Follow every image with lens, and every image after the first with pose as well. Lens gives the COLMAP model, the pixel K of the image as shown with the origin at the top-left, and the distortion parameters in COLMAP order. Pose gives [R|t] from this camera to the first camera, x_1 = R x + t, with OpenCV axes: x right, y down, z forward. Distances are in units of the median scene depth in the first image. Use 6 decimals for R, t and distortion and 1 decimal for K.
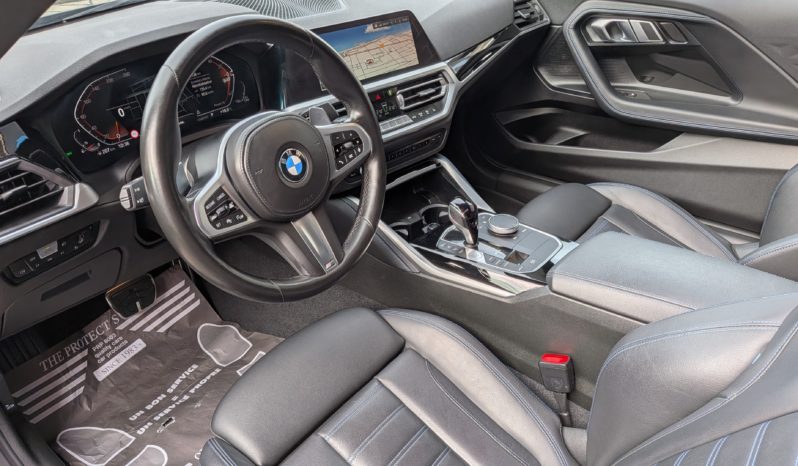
lens RADIAL K [[640.1, 0, 399.0], [0, 640.1, 233.0], [0, 0, 1]] dist [-0.005976, -0.002071]
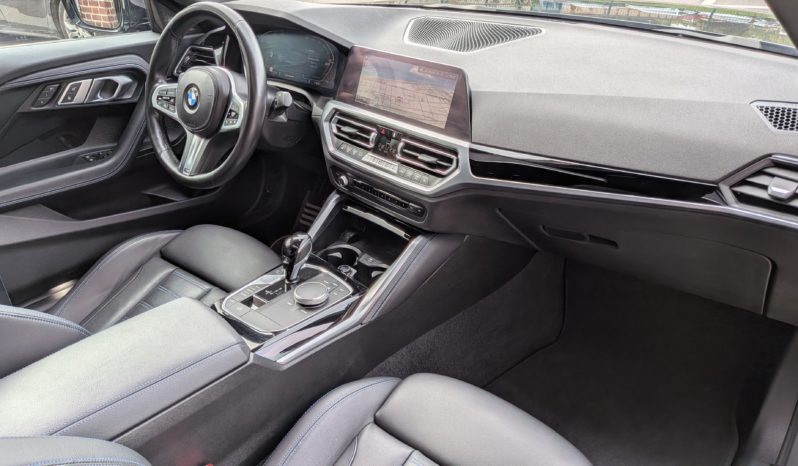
lens RADIAL K [[614.4, 0, 385.3], [0, 614.4, 212.9], [0, 0, 1]] dist [0.007583, -0.001454]
pose [[-0.043181, 0.447267, -0.893358, 0.835337], [-0.486802, 0.771441, 0.409758, -0.481375], [0.872444, 0.452582, 0.184419, 0.831155]]
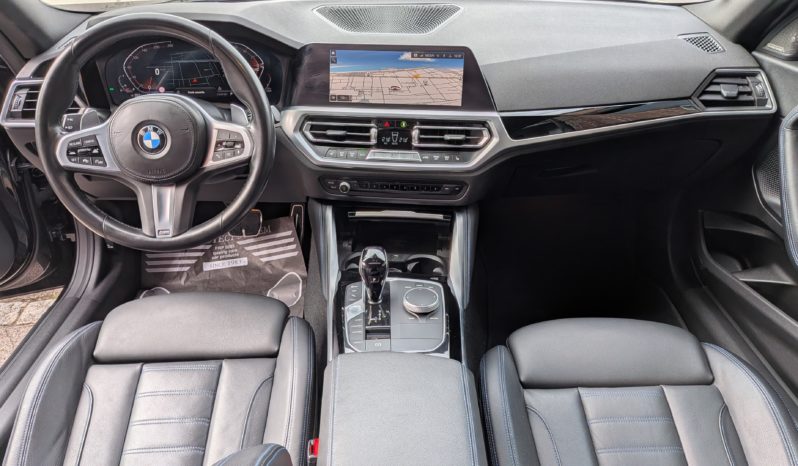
lens RADIAL K [[614.4, 0, 385.3], [0, 614.4, 212.9], [0, 0, 1]] dist [0.007583, -0.001454]
pose [[0.621896, 0.367255, -0.691643, 0.626129], [-0.390046, 0.911127, 0.133085, -0.200688], [0.679050, 0.187007, 0.709872, 0.336435]]
